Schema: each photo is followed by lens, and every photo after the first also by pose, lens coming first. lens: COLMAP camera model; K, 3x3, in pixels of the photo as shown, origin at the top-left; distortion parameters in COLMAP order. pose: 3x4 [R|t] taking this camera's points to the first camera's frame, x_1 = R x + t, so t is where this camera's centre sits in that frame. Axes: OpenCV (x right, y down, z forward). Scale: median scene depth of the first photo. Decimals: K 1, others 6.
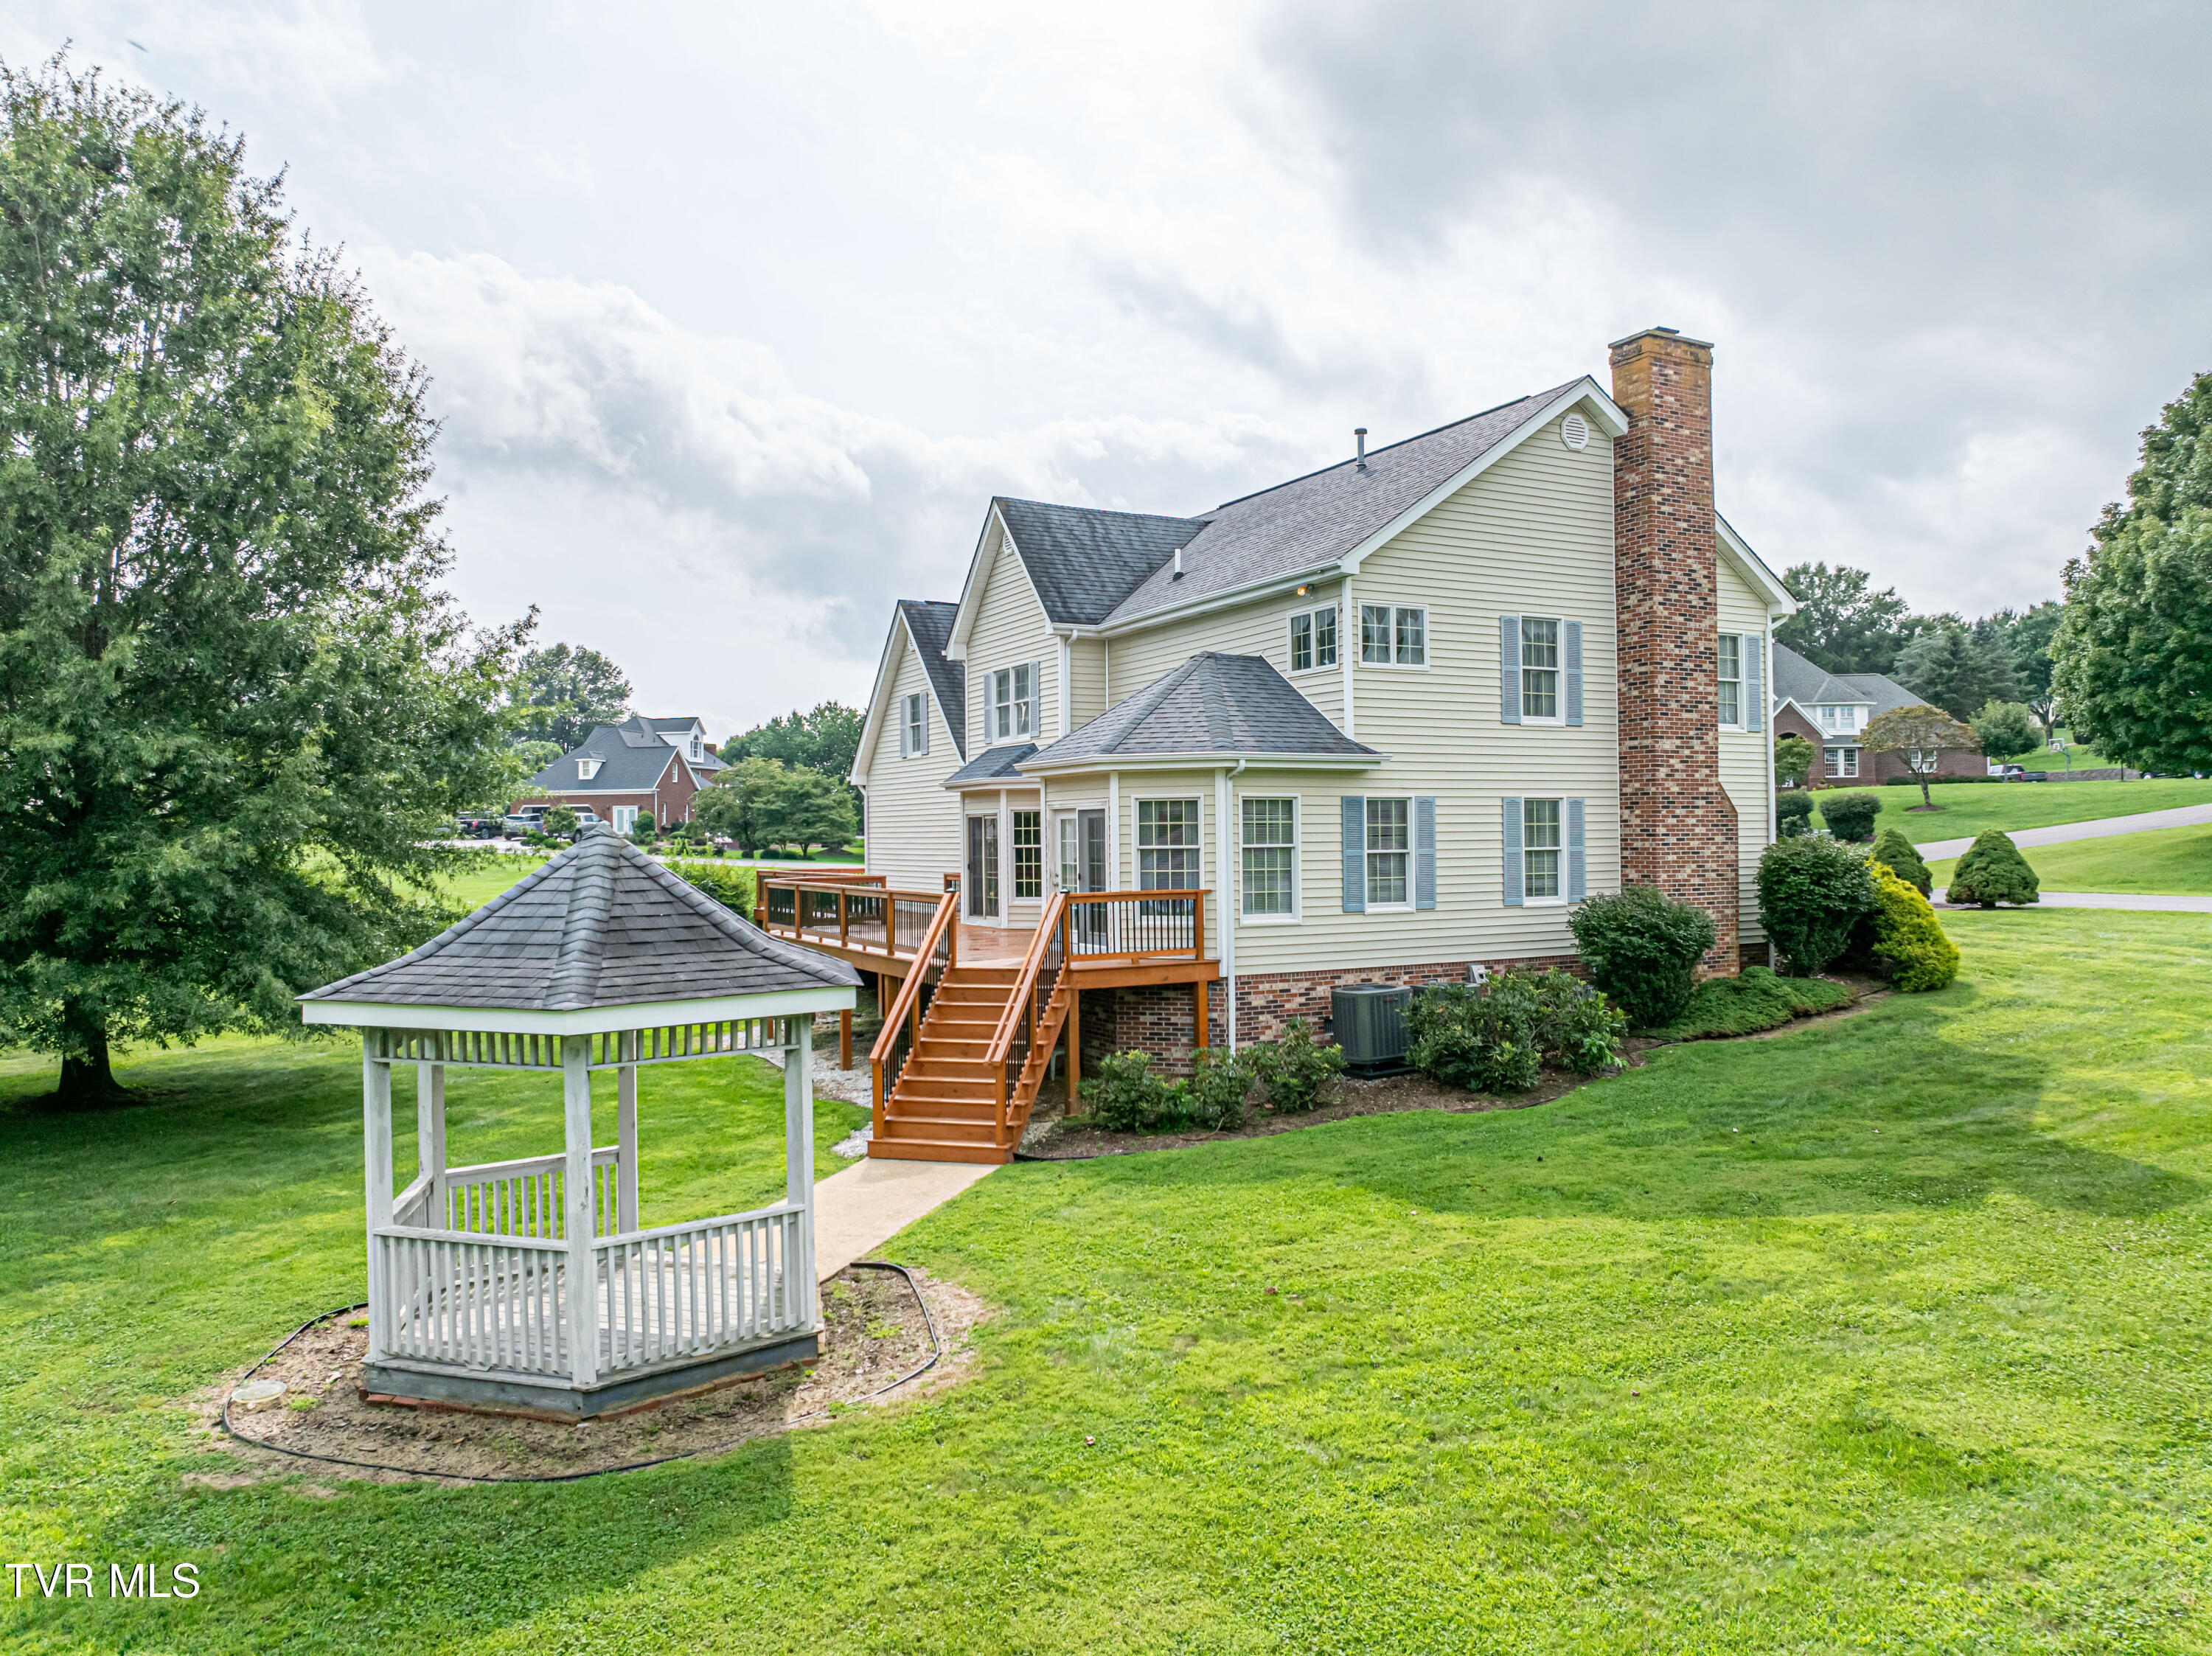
lens RADIAL K [[1535.6, 0, 1106.0], [0, 1535.6, 828.0], [0, 0, 1]] dist [-0.036029, -0.000273]
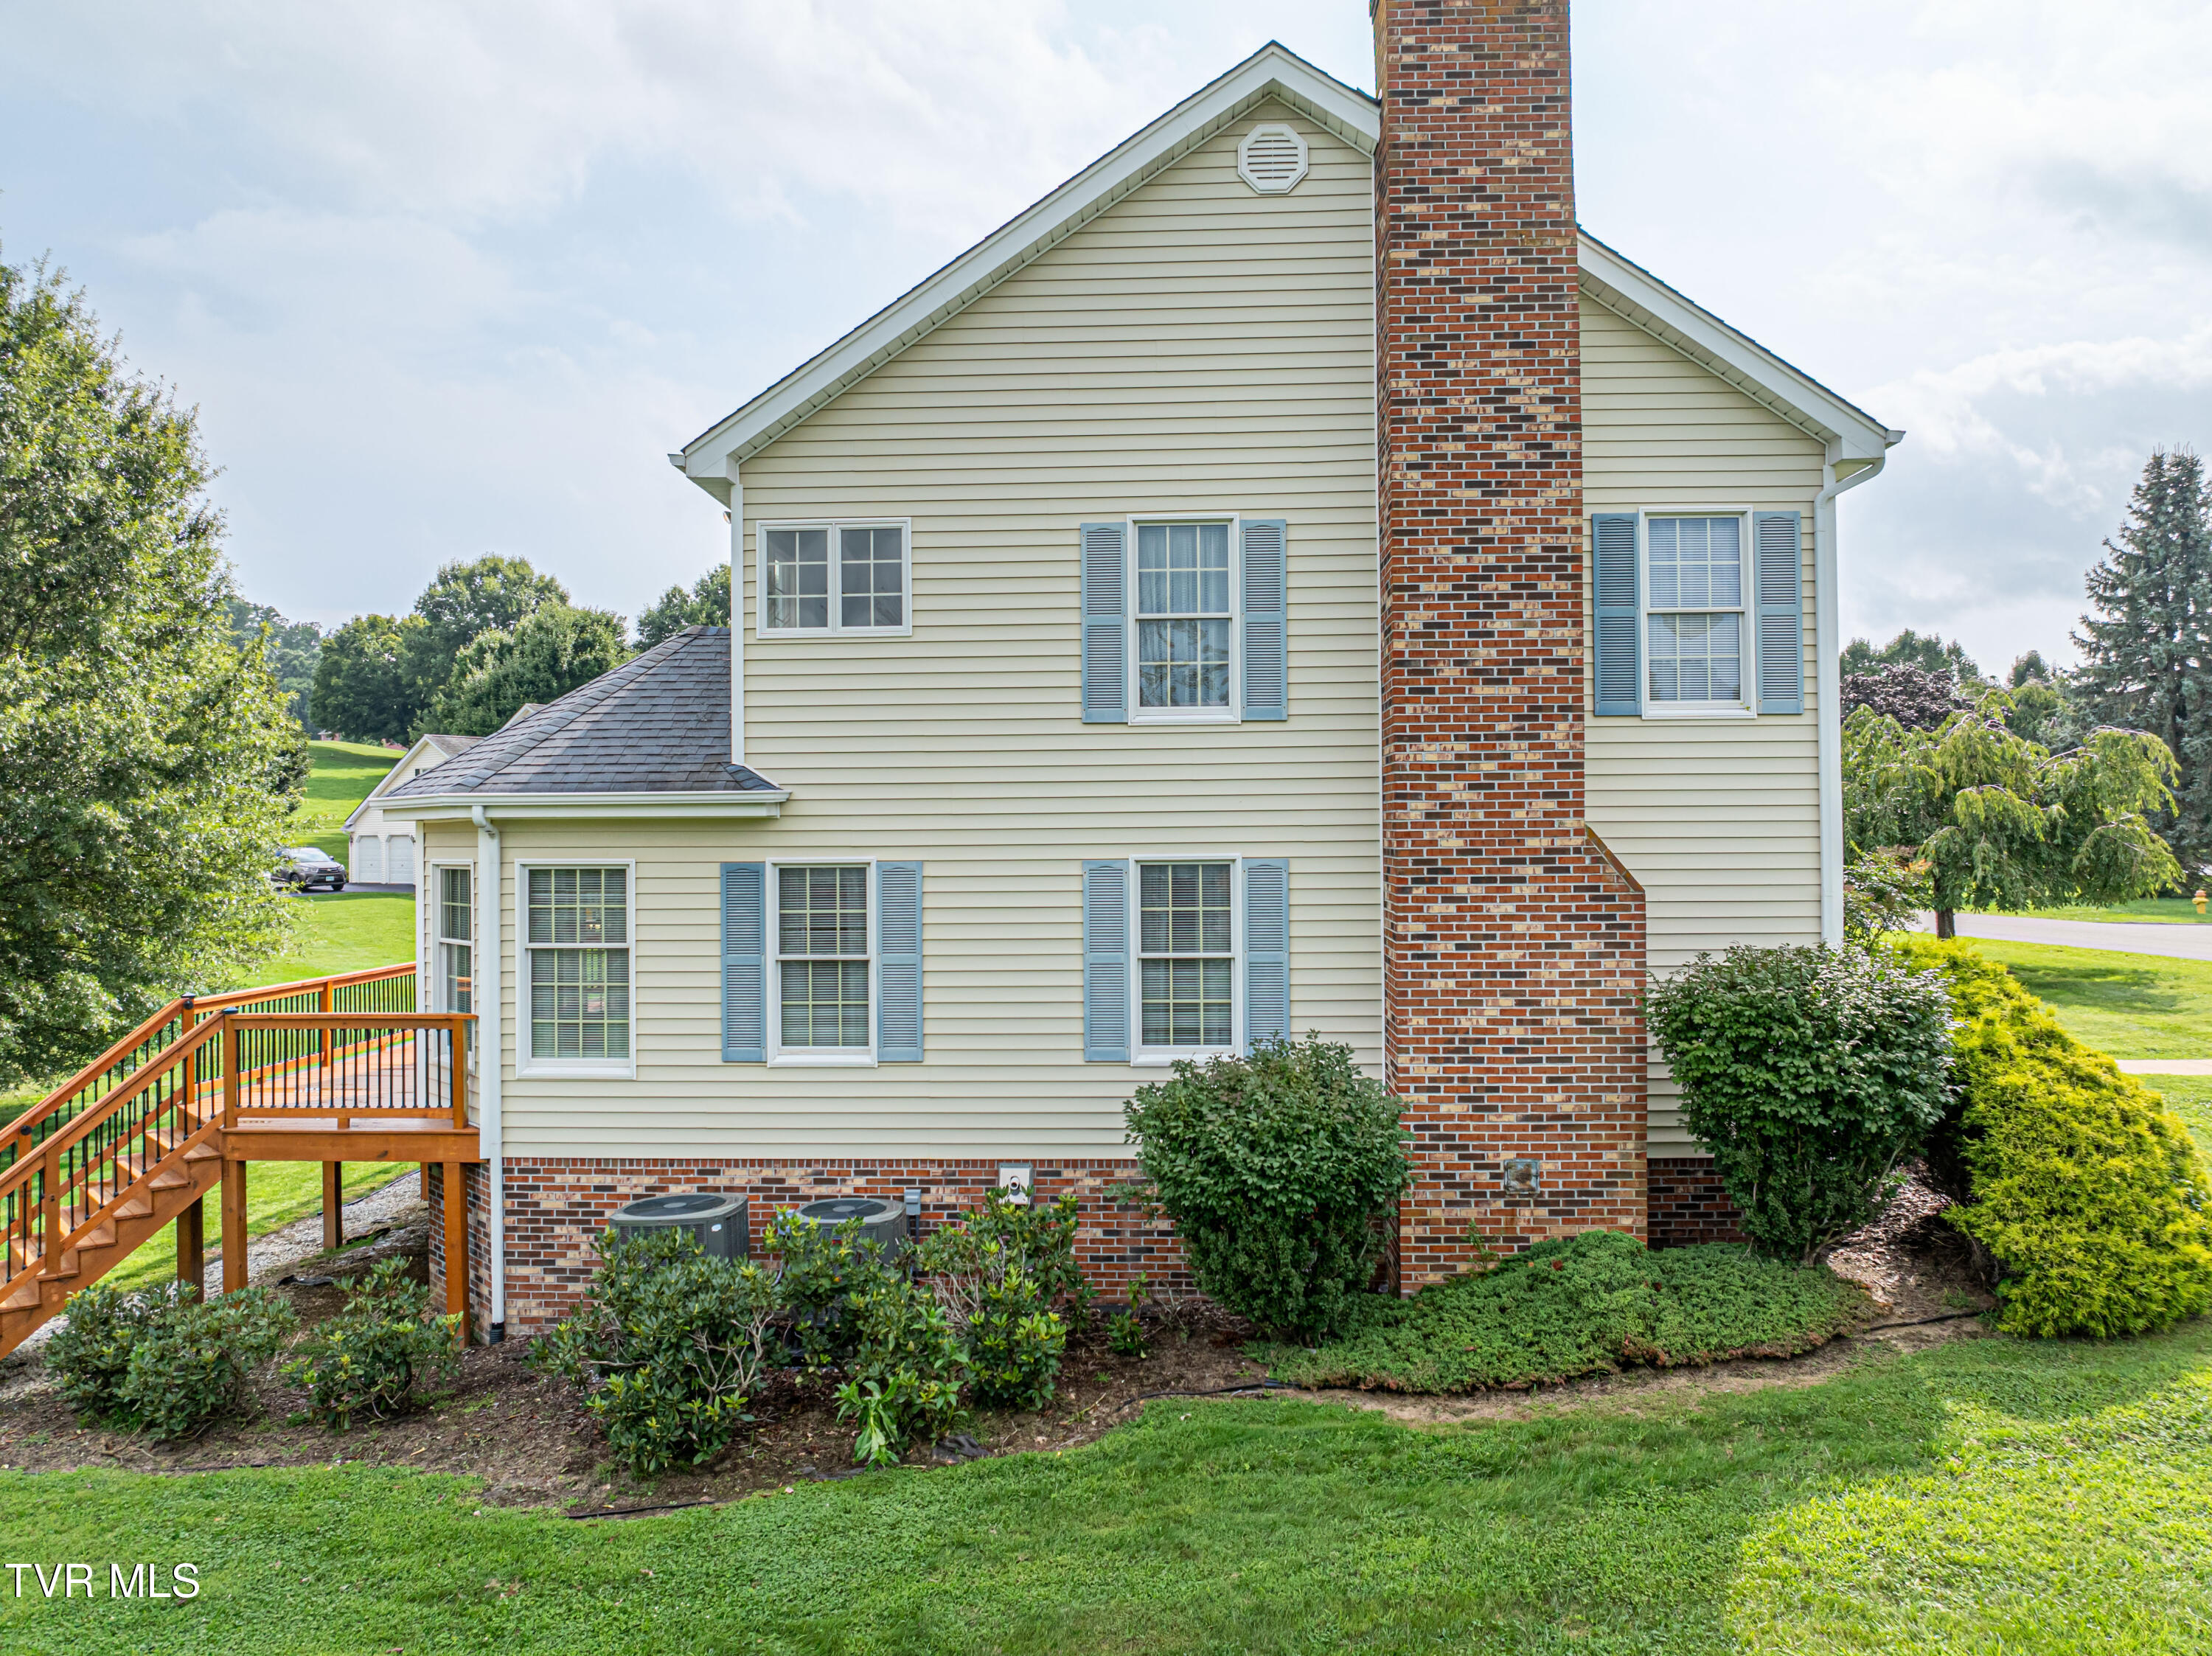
lens RADIAL K [[1535.6, 0, 1106.0], [0, 1535.6, 828.0], [0, 0, 1]] dist [-0.036029, -0.000273]
pose [[0.863823, -0.000031, -0.503796, 0.527679], [0.002411, 0.999989, 0.004071, -0.032897], [0.503790, -0.004731, 0.863813, 0.526208]]
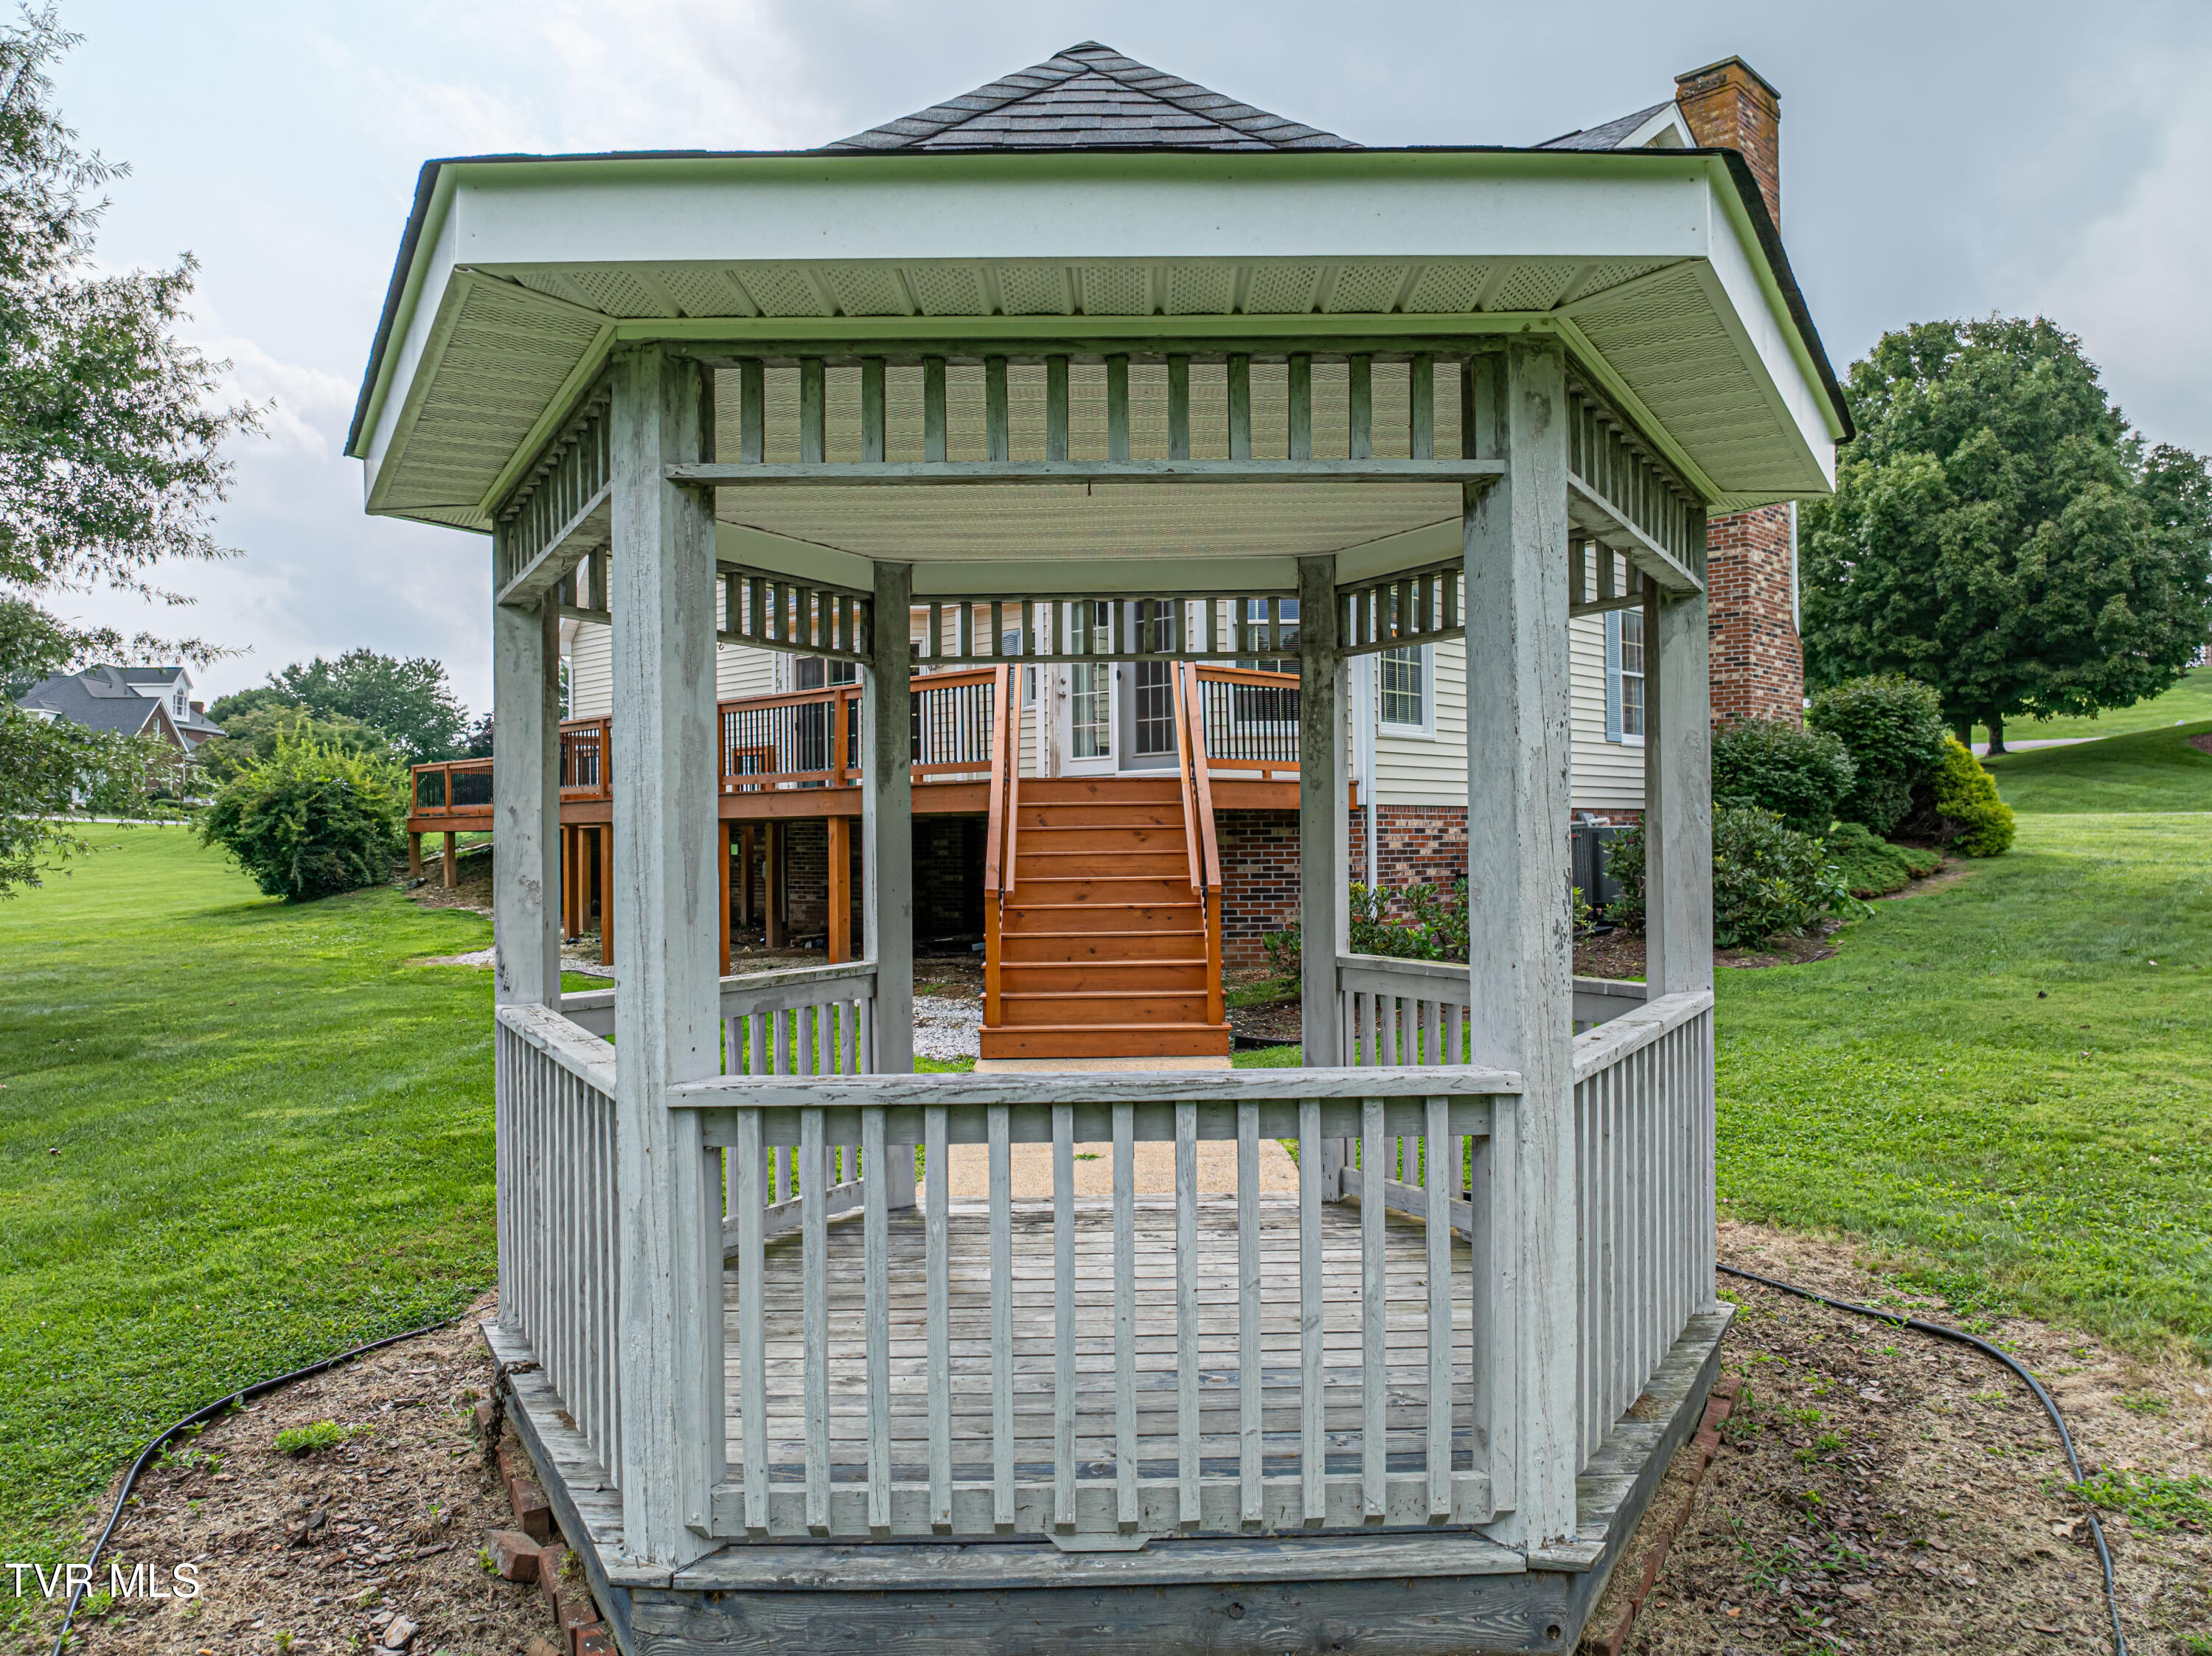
lens RADIAL K [[1548.8, 0, 1106.0], [0, 1548.8, 828.0], [0, 0, 1]] dist [-0.043168, -0.000227]
pose [[0.952720, 0.004324, 0.303819, -0.219693], [-0.003098, 0.999985, -0.004515, 0.097798], [-0.303834, 0.003361, 0.952719, 0.318840]]
